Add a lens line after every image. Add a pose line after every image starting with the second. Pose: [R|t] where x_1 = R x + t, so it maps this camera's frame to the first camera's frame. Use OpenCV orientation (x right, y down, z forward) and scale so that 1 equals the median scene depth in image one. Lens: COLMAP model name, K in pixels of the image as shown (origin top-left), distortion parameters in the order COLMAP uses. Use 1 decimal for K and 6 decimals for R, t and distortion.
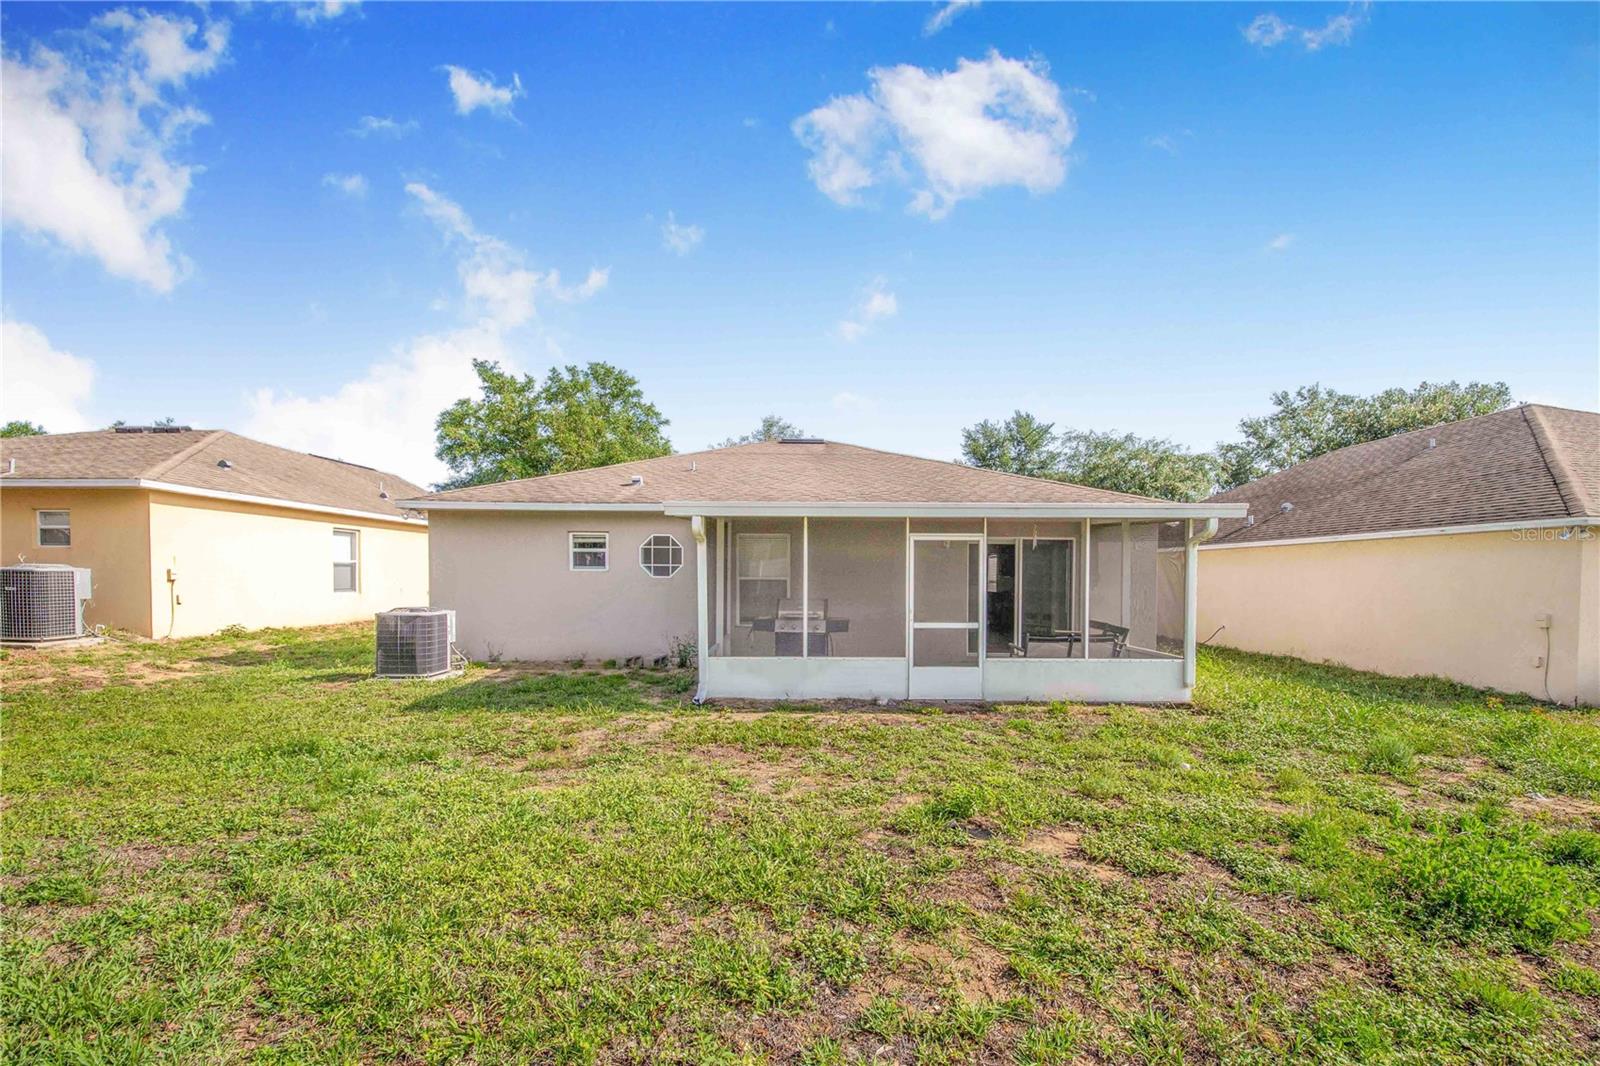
lens RADIAL K [[694.0, 0, 804.9], [0, 694.0, 571.1], [0, 0, 1]] dist [-0.000652, -0.000164]
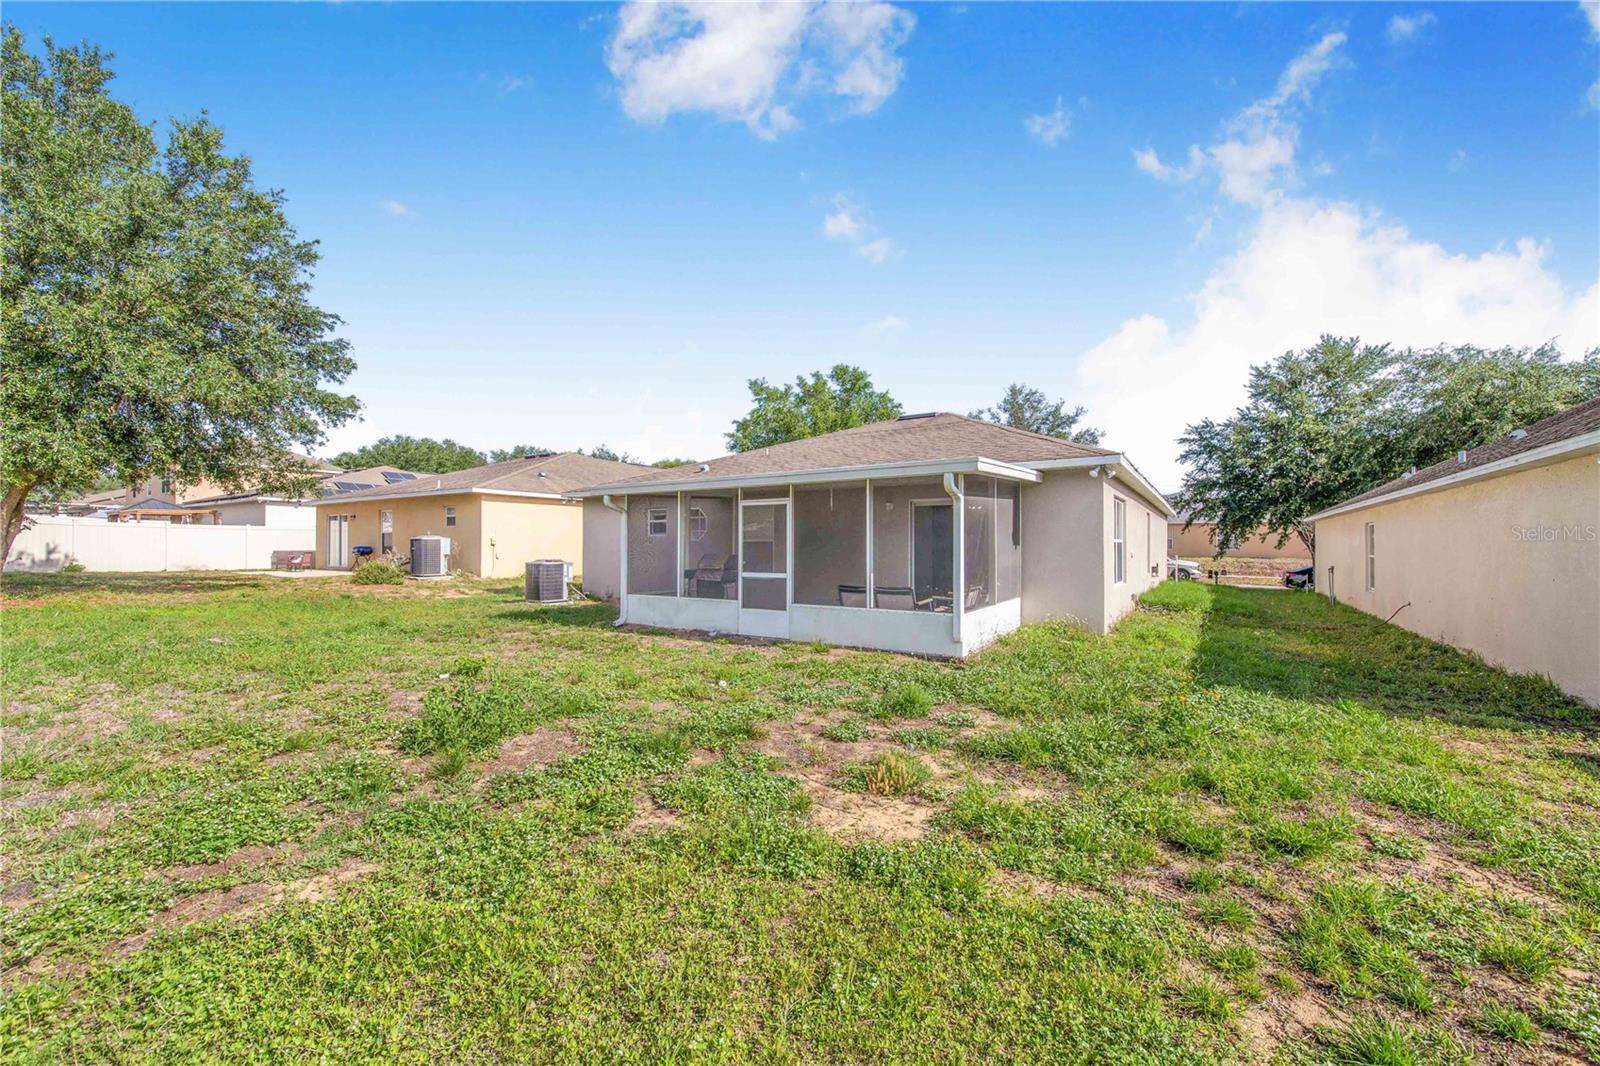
lens RADIAL K [[635.7, 0, 800.0], [0, 635.7, 533.0], [0, 0, 1]] dist [0.000302, -0.000061]
pose [[0.838094, -0.017973, -0.545229, 0.638701], [0.014421, 0.999838, -0.010791, 0.013067], [0.545335, 0.001181, 0.838217, 0.078015]]
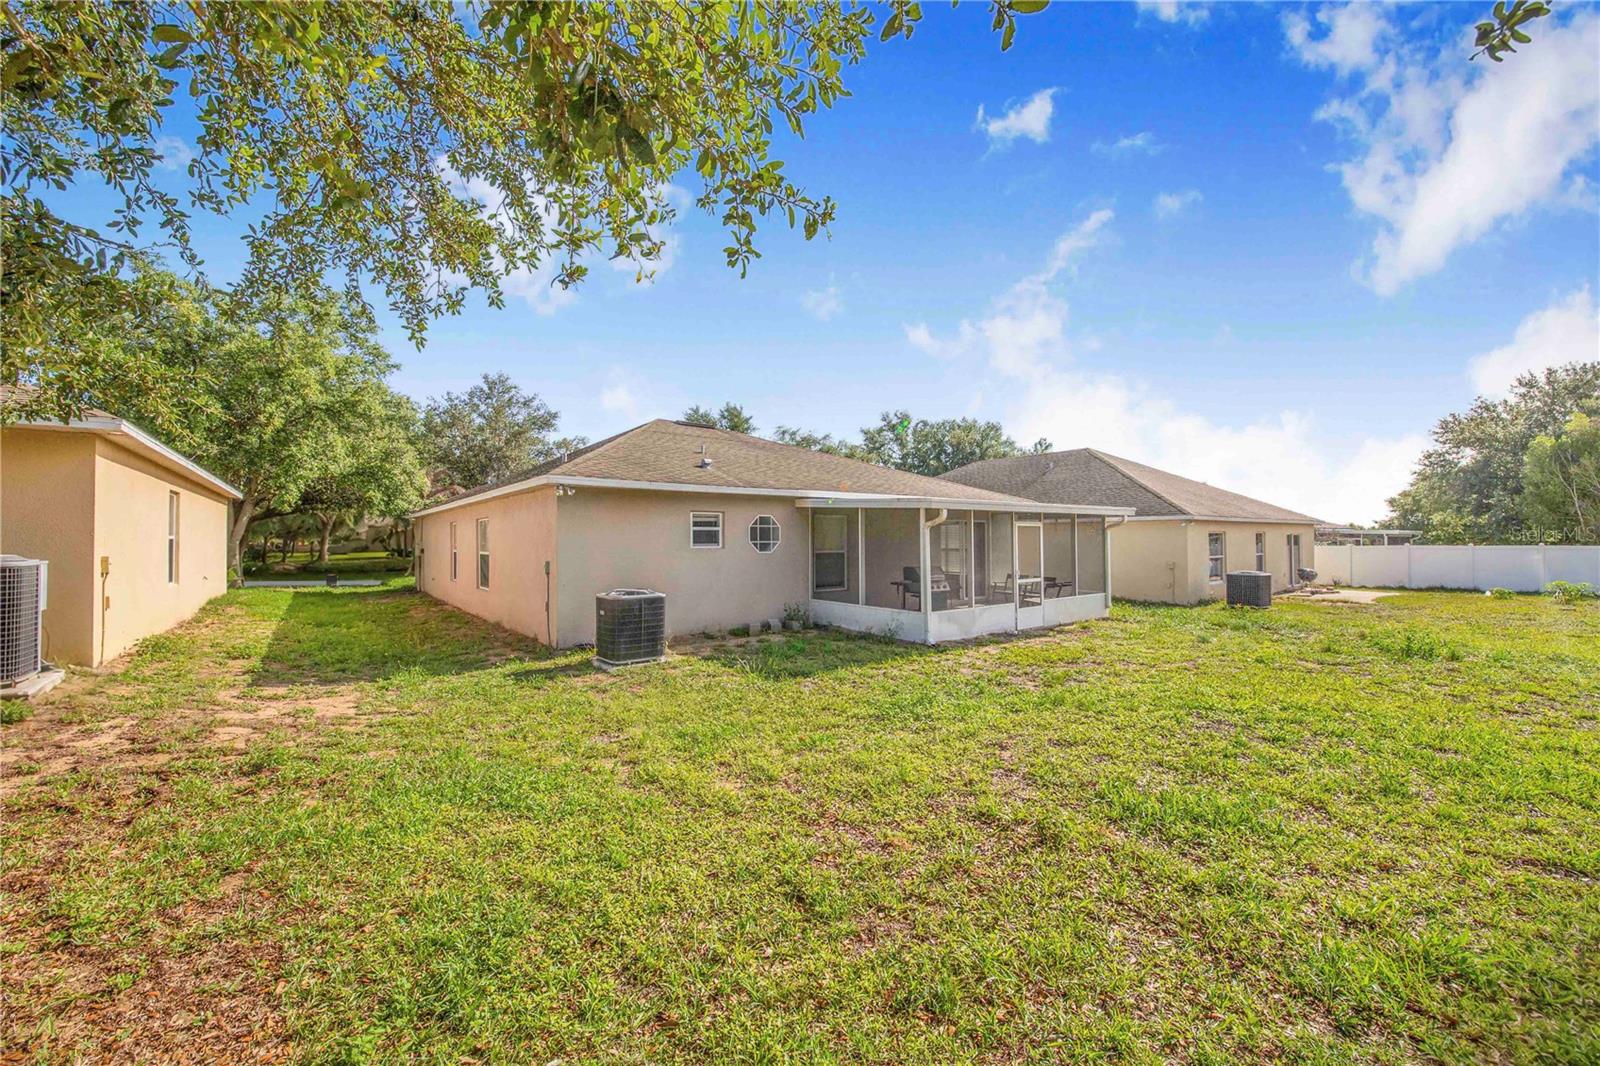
lens RADIAL K [[635.7, 0, 800.0], [0, 635.7, 533.0], [0, 0, 1]] dist [0.000302, -0.000061]
pose [[0.803763, -0.003030, 0.594942, -0.784917], [0.002927, 0.999995, 0.001139, -0.024336], [-0.594943, 0.000826, 0.803768, 0.120890]]
